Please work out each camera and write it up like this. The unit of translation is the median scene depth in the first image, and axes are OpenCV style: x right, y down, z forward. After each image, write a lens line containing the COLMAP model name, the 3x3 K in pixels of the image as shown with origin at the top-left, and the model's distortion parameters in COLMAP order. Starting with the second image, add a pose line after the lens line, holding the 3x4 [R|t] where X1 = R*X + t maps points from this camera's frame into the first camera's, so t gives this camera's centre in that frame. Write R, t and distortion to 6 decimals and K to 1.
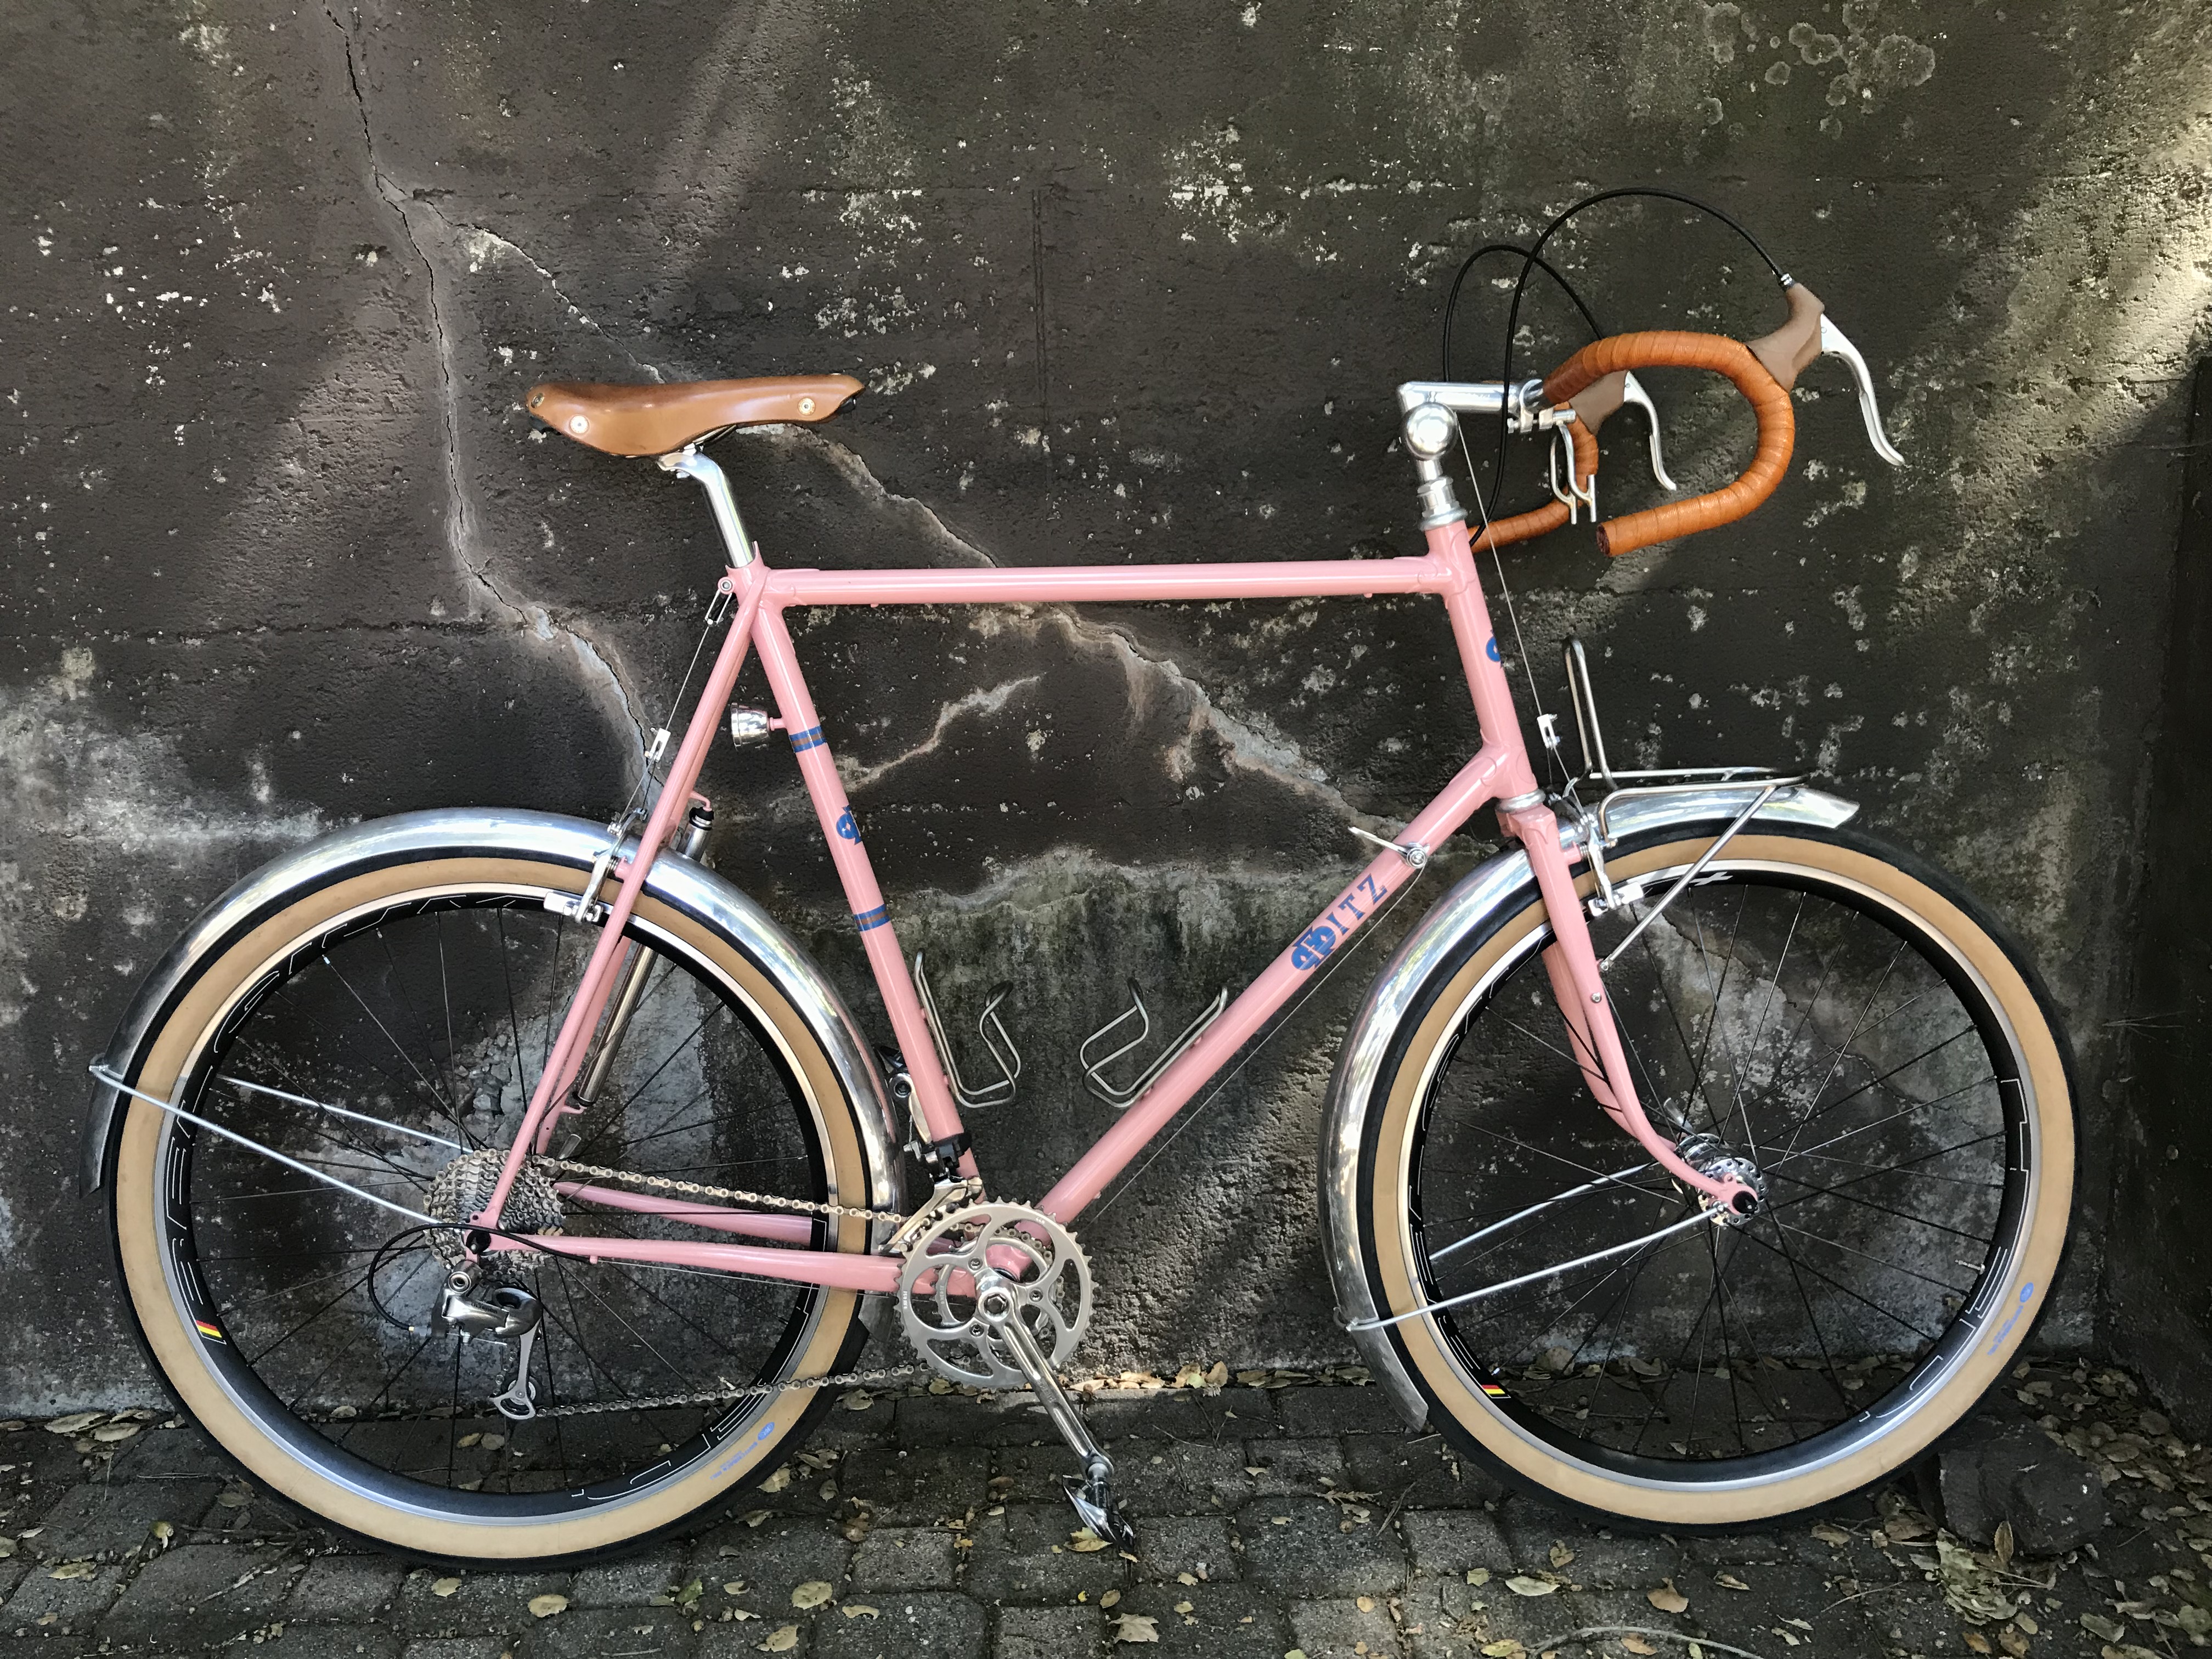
lens RADIAL K [[1842.5, 0, 1121.0], [0, 1842.5, 809.2], [0, 0, 1]] dist [0.023499, -0.013421]
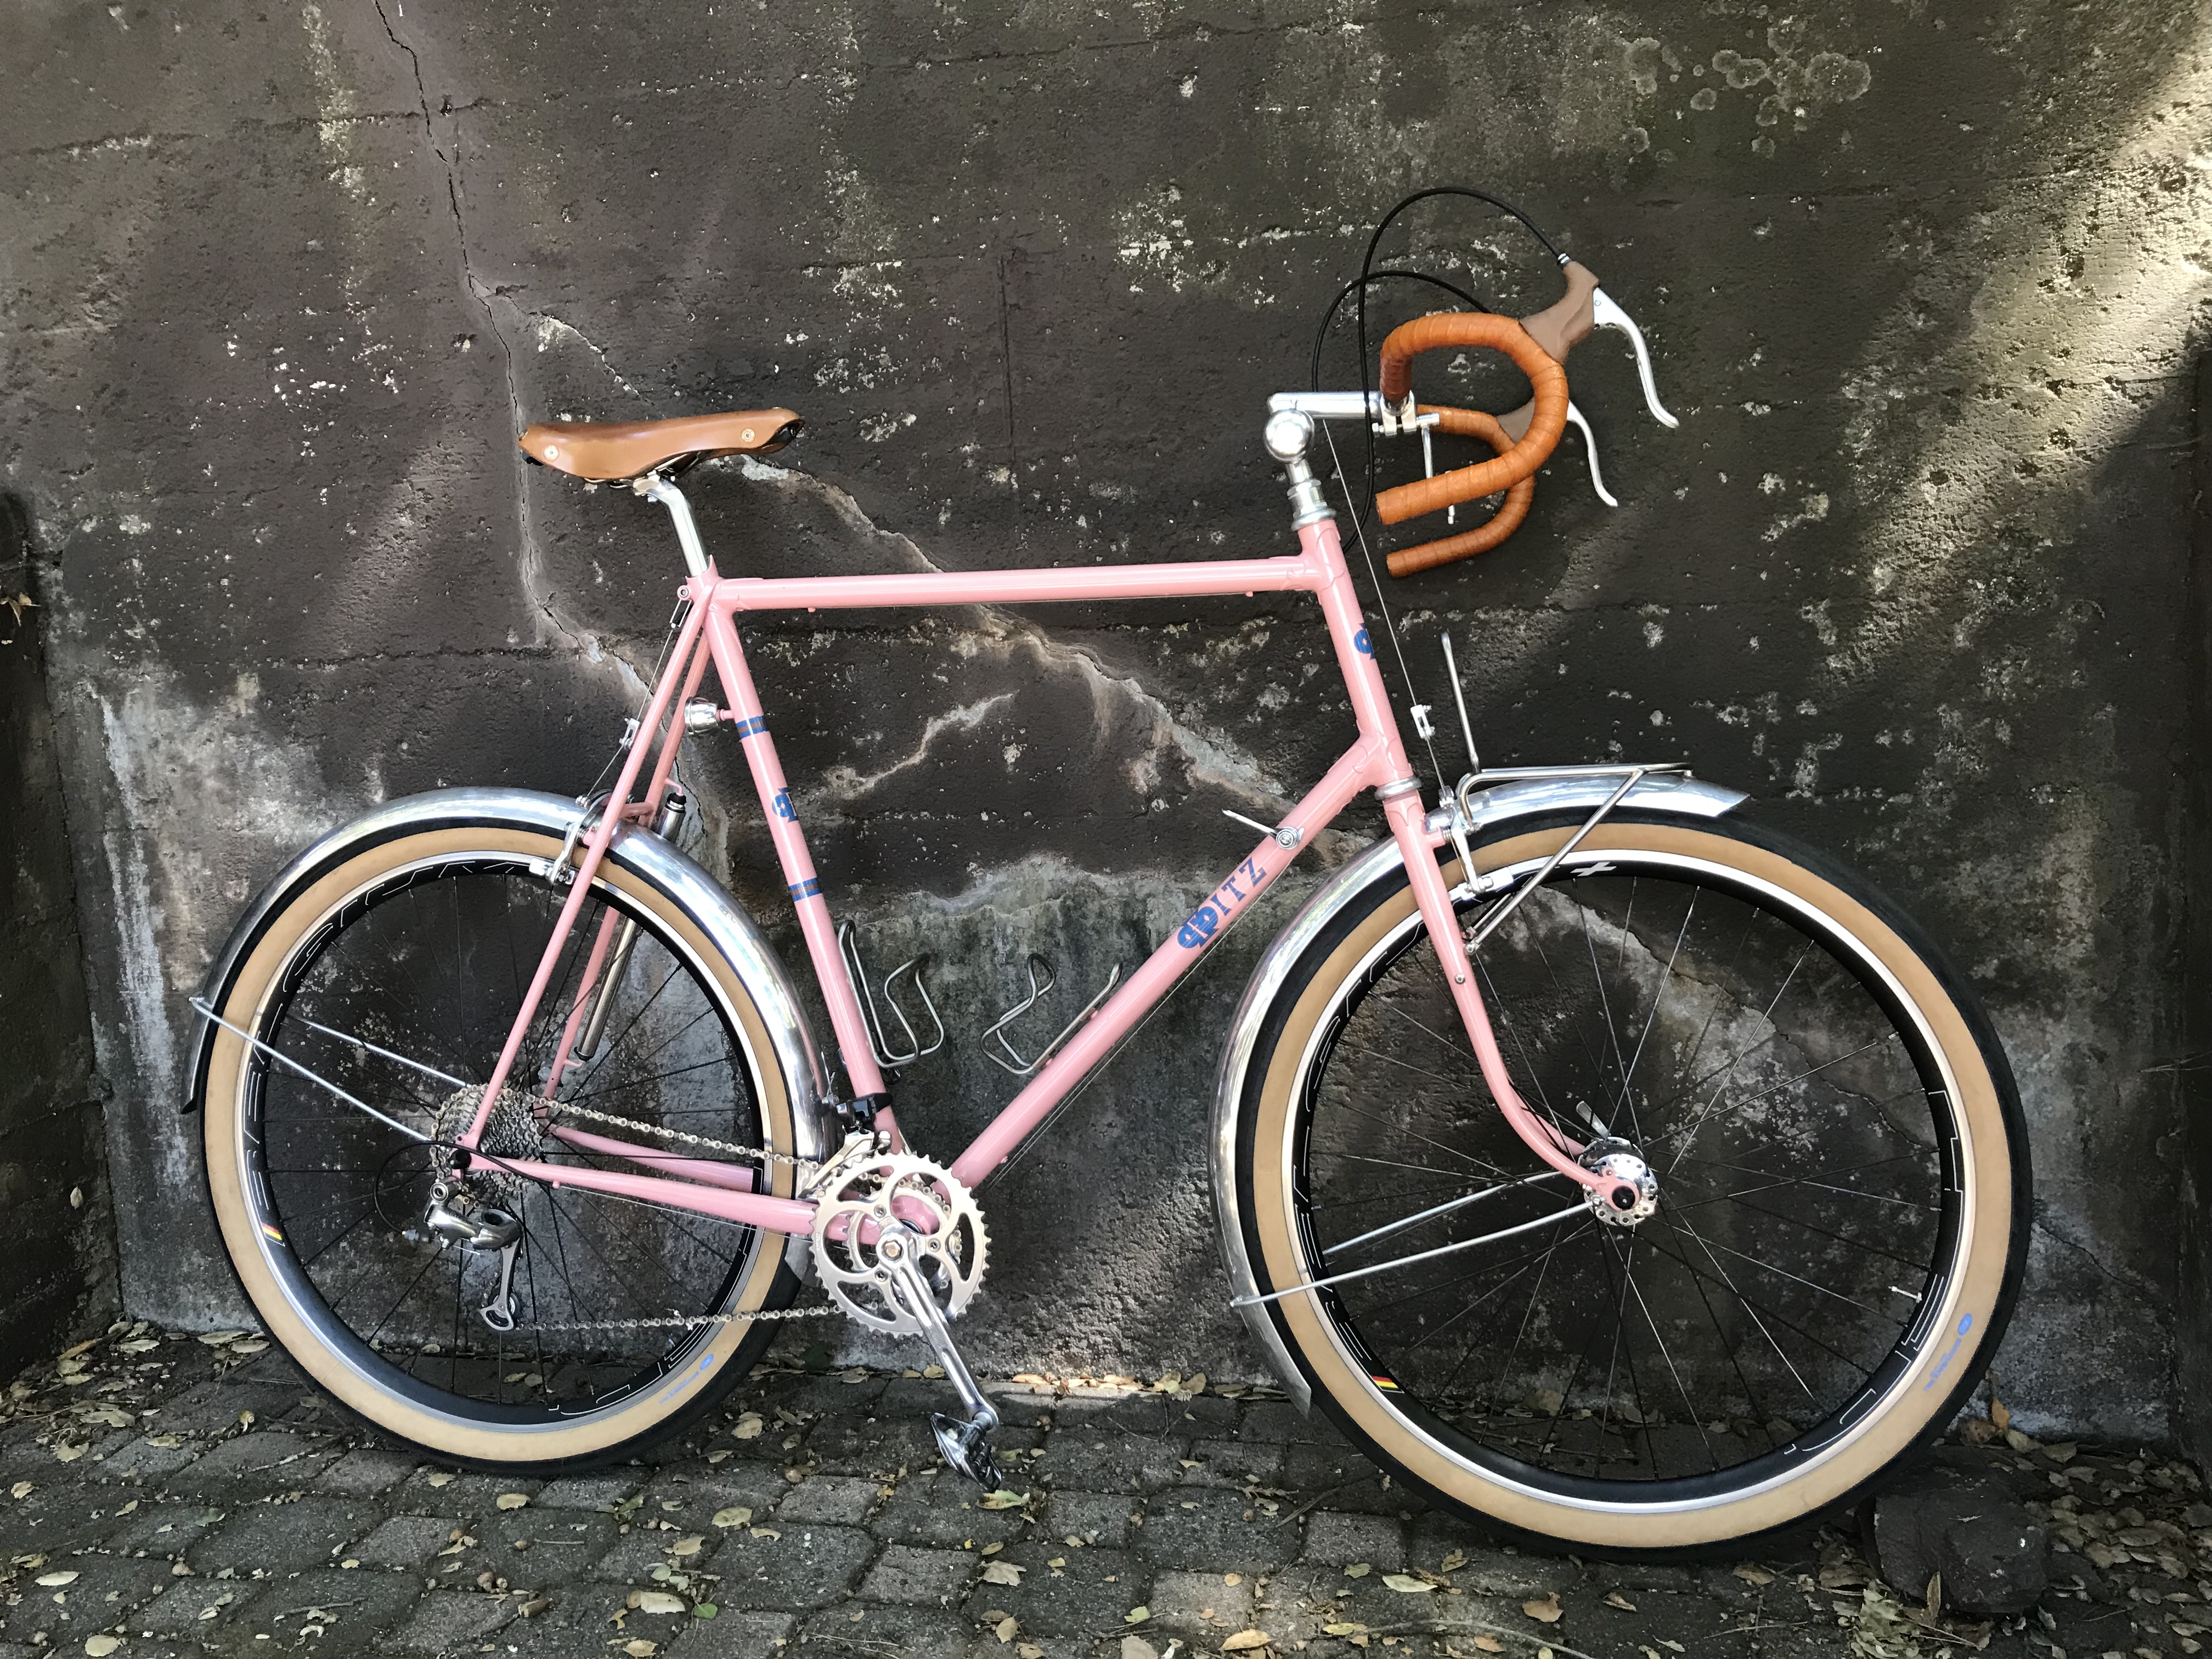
lens RADIAL K [[1842.5, 0, 1116.7], [0, 1842.5, 814.1], [0, 0, 1]] dist [0.023499, -0.013421]
pose [[0.969734, 0.006886, -0.244067, 0.293171], [-0.030772, 0.995078, -0.094191, 0.103495], [0.242218, 0.098851, 0.965173, -0.029188]]
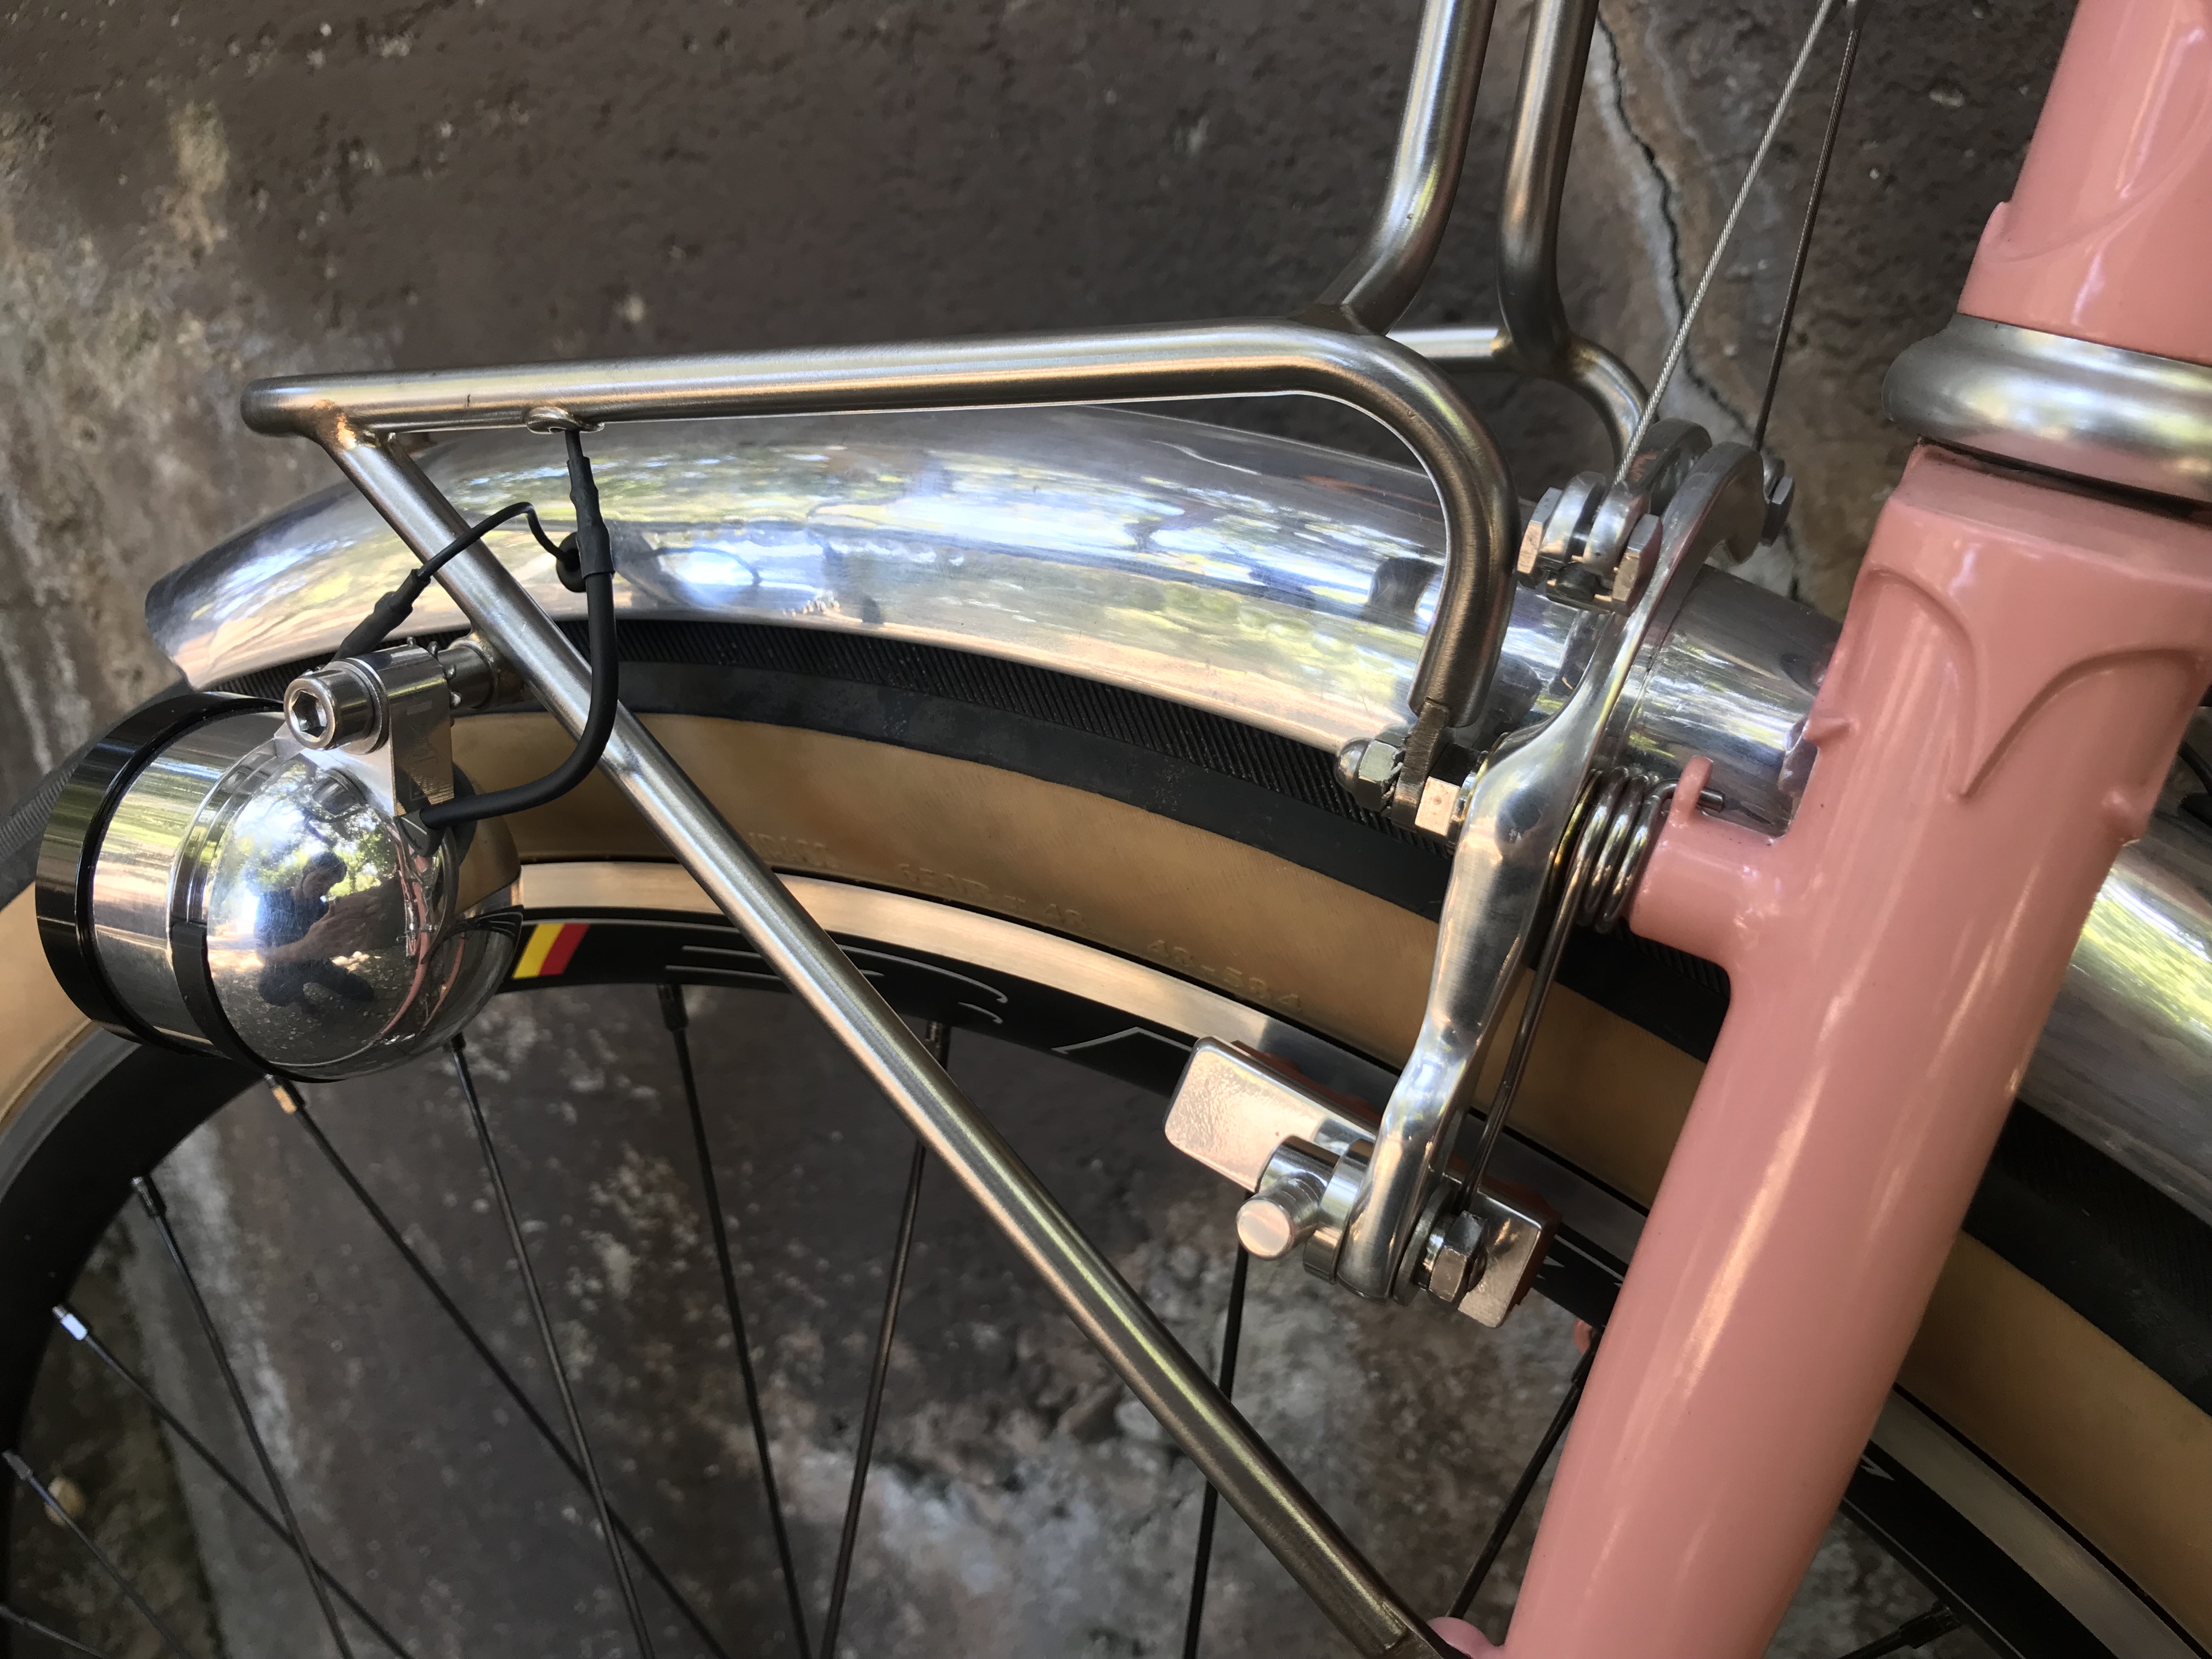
lens RADIAL K [[1842.5, 0, 1090.0], [0, 1842.5, 807.8], [0, 0, 1]] dist [0.023499, -0.013421]
pose [[0.845447, 0.068114, -0.529699, -0.195972], [-0.025591, 0.995861, 0.087212, 0.019372], [0.533446, -0.060178, 0.843690, 0.773924]]
